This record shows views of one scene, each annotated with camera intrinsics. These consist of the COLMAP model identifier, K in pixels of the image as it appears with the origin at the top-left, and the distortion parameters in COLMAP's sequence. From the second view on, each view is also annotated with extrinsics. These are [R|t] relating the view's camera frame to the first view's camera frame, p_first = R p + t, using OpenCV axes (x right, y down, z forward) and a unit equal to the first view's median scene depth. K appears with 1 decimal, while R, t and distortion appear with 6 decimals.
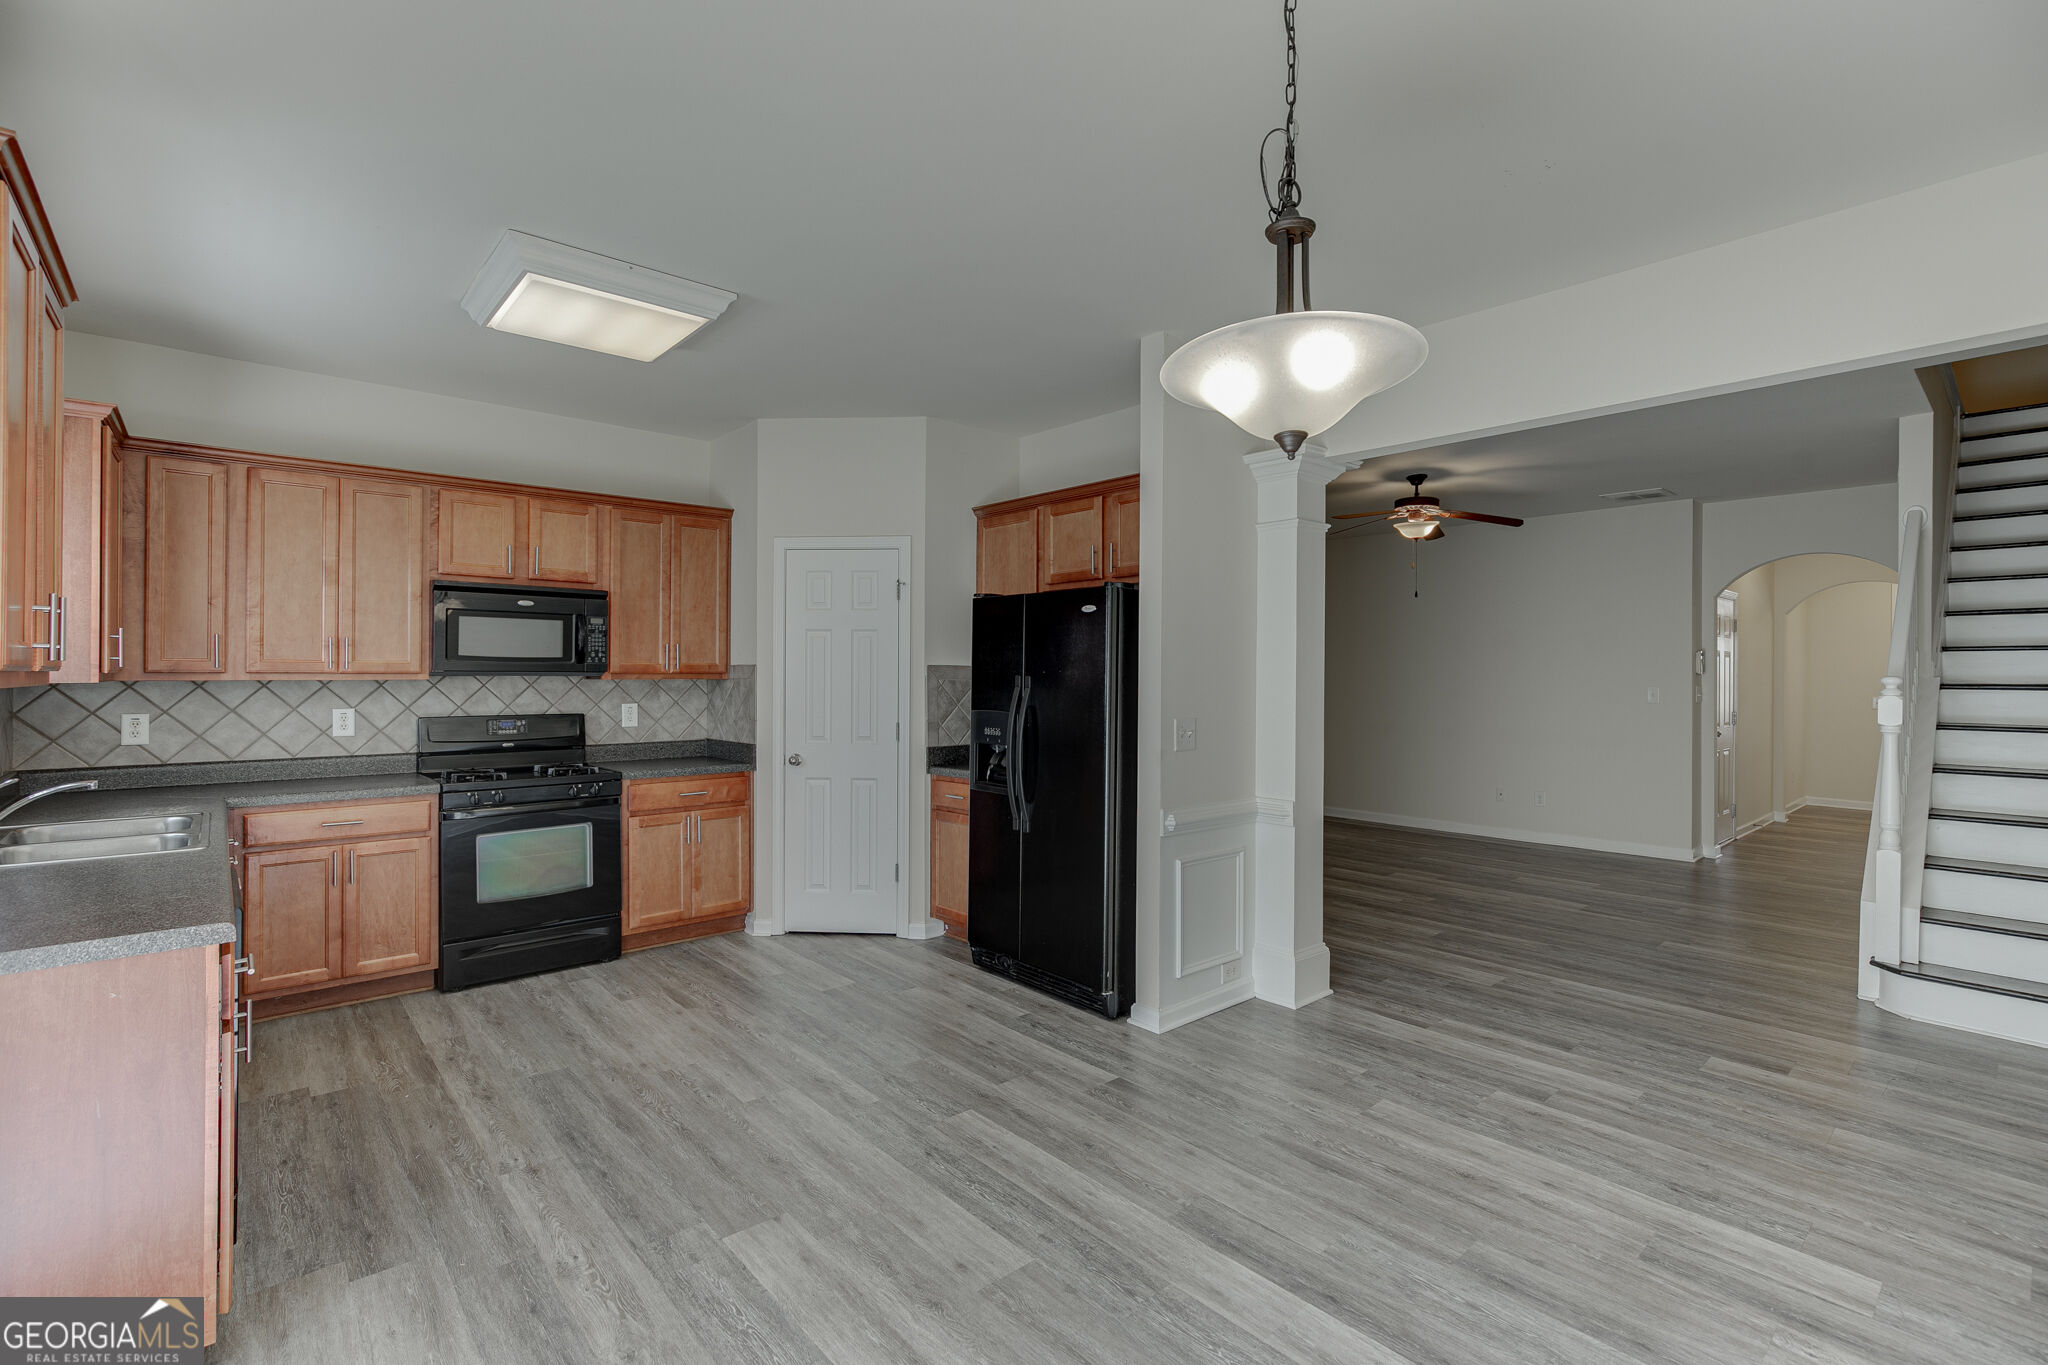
lens RADIAL K [[924.4, 0, 1021.8], [0, 924.4, 669.0], [0, 0, 1]] dist [-0.016362, 0.007205]
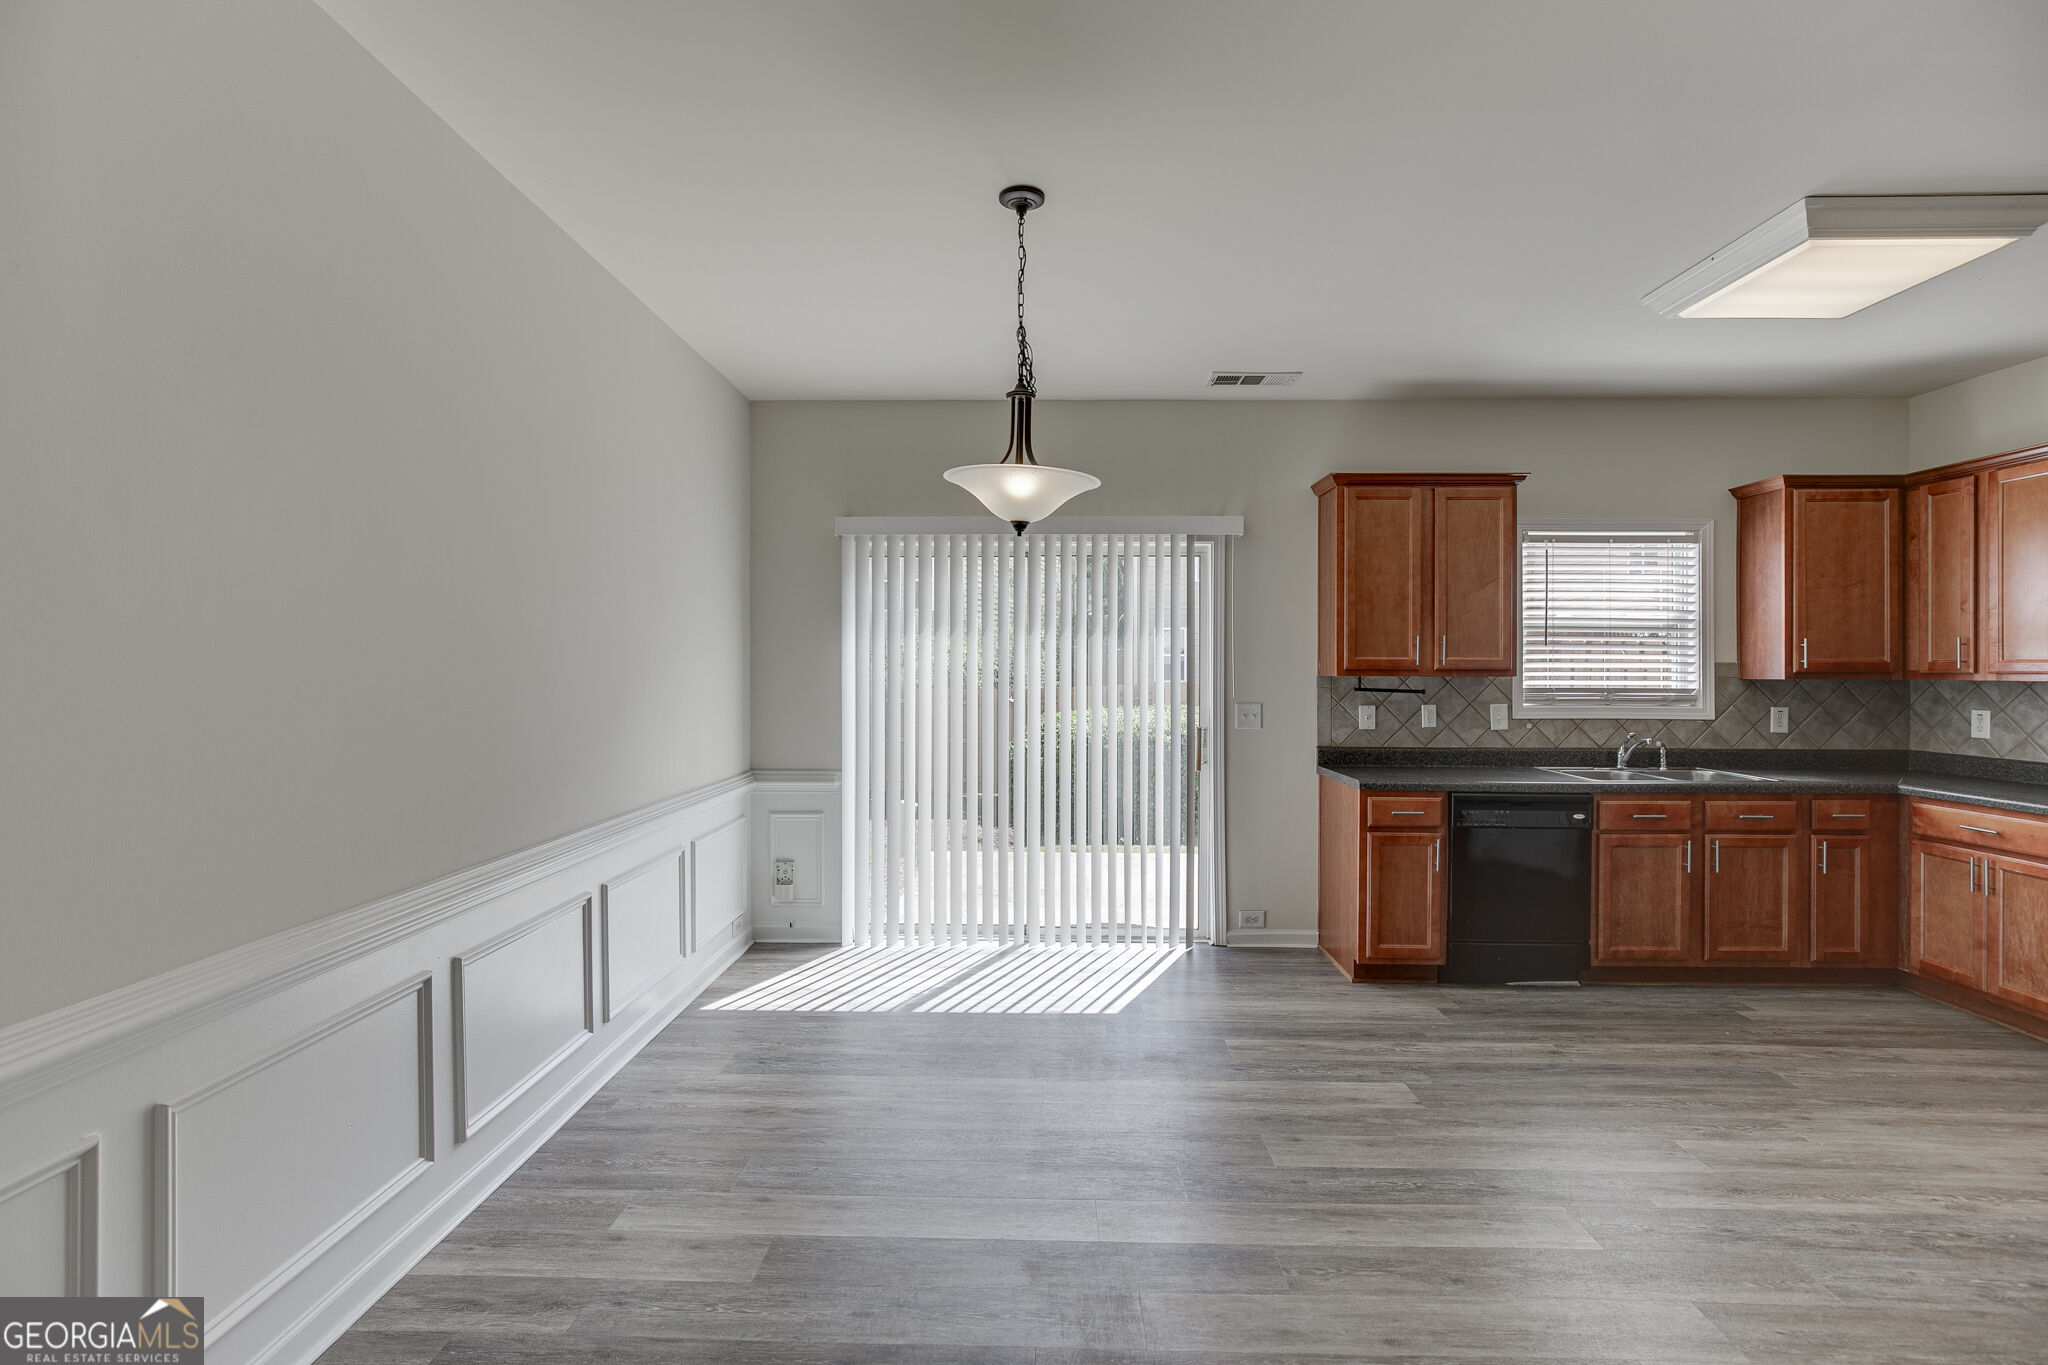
lens RADIAL K [[924.4, 0, 1021.5], [0, 924.4, 669.2], [0, 0, 1]] dist [-0.016362, 0.007205]
pose [[-0.679760, -0.004657, -0.733420, 0.605258], [-0.002295, 0.999988, -0.004223, 0.006484], [0.733431, -0.001187, -0.679763, 0.858302]]
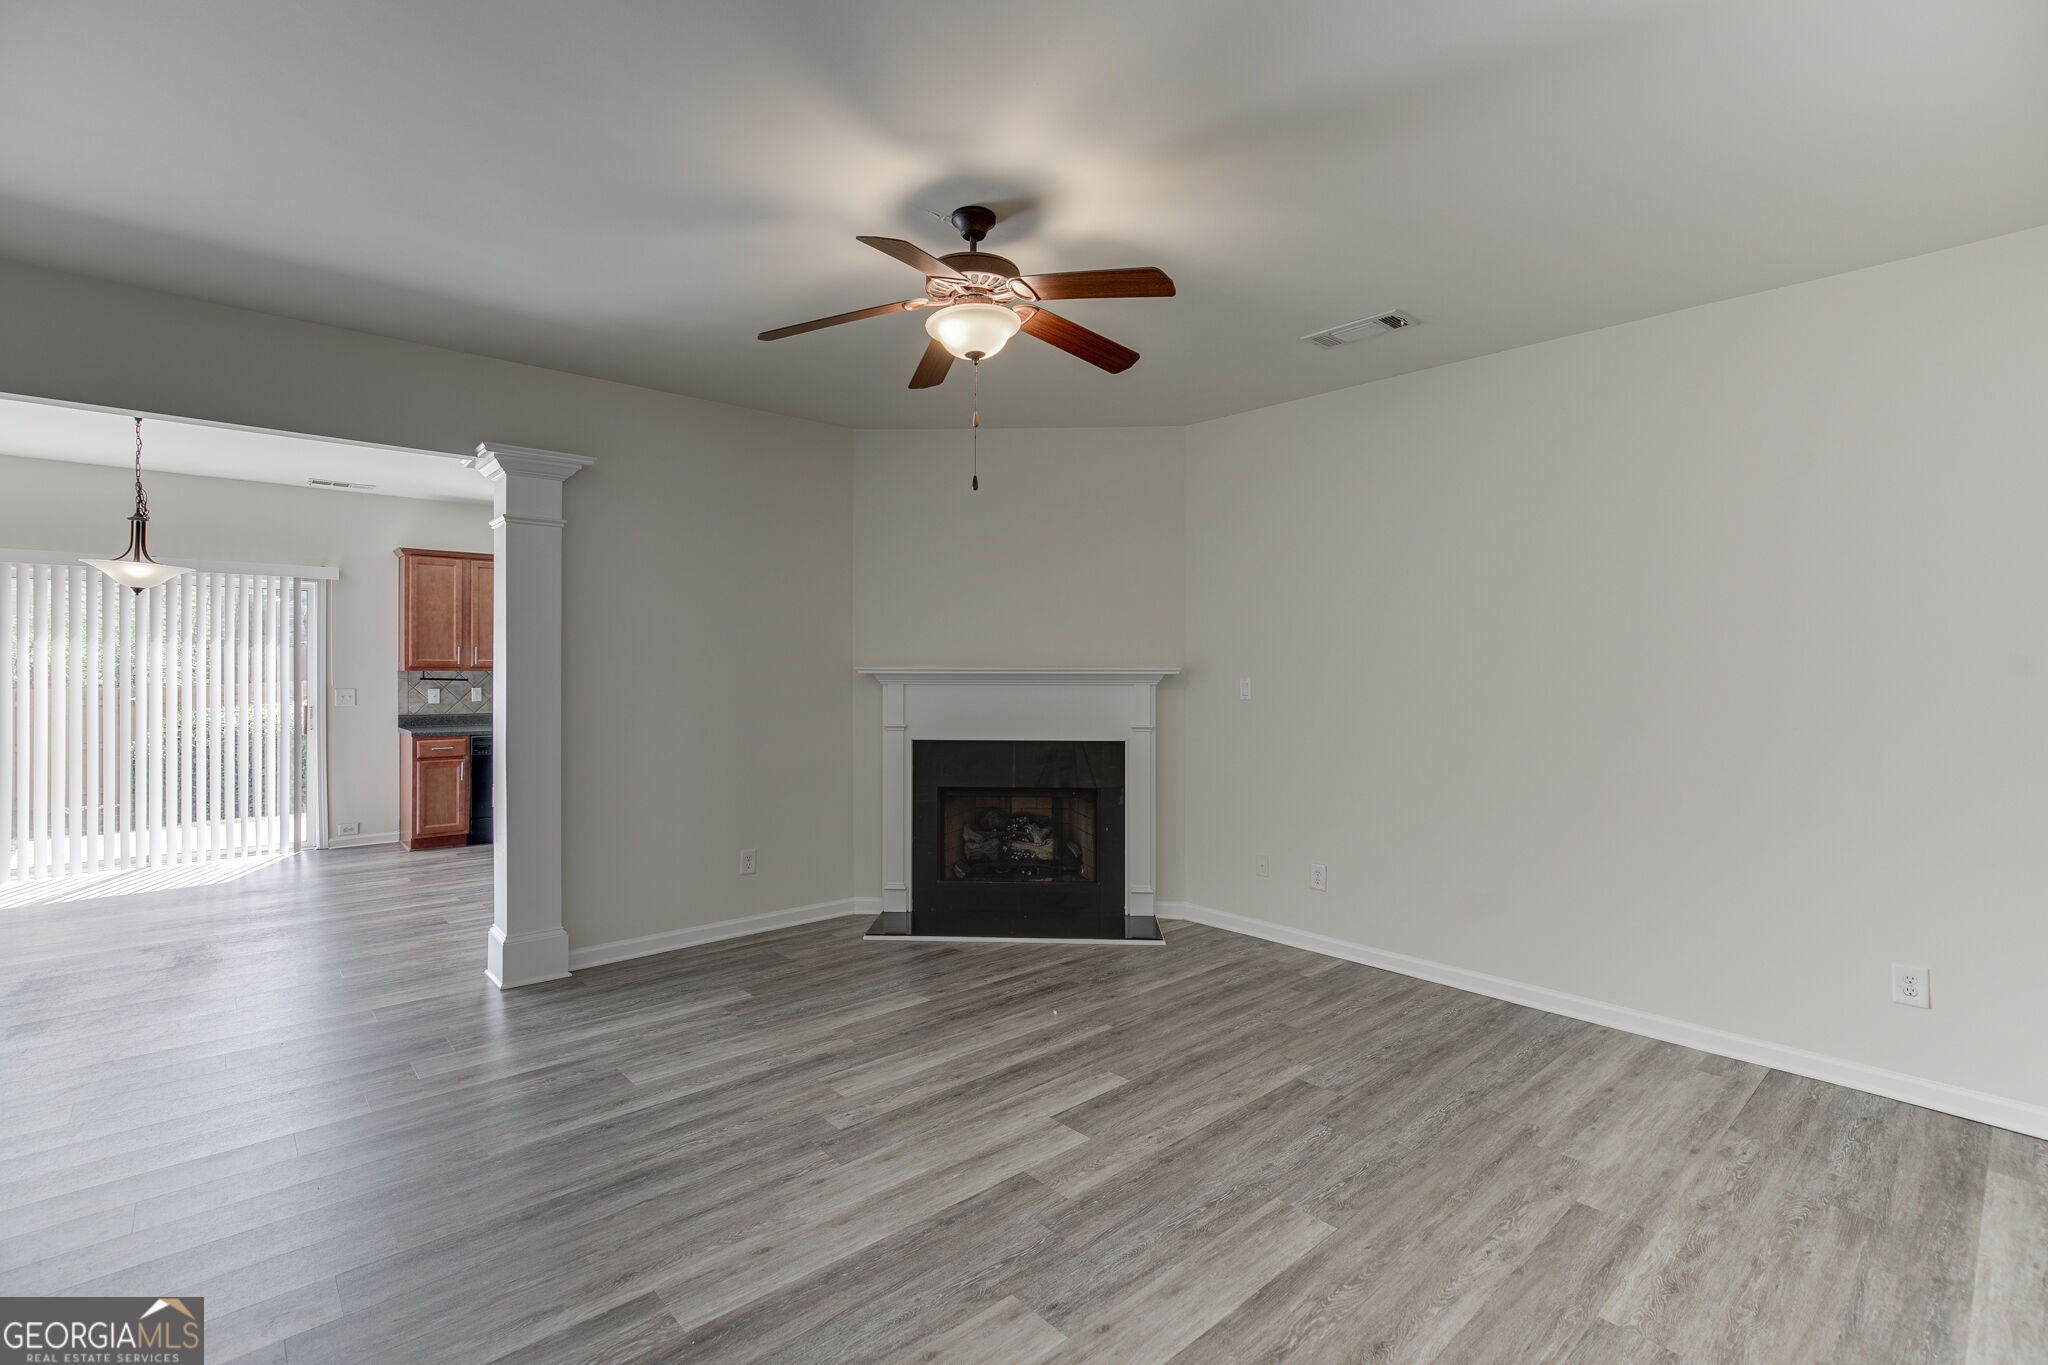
lens RADIAL K [[924.4, 0, 1019.9], [0, 924.4, 666.6], [0, 0, 1]] dist [-0.016362, 0.007205]
pose [[0.009226, -0.005399, -0.999943, 1.351039], [0.003133, 0.999981, -0.005370, 0.014351], [0.999953, -0.003083, 0.009243, 1.570581]]
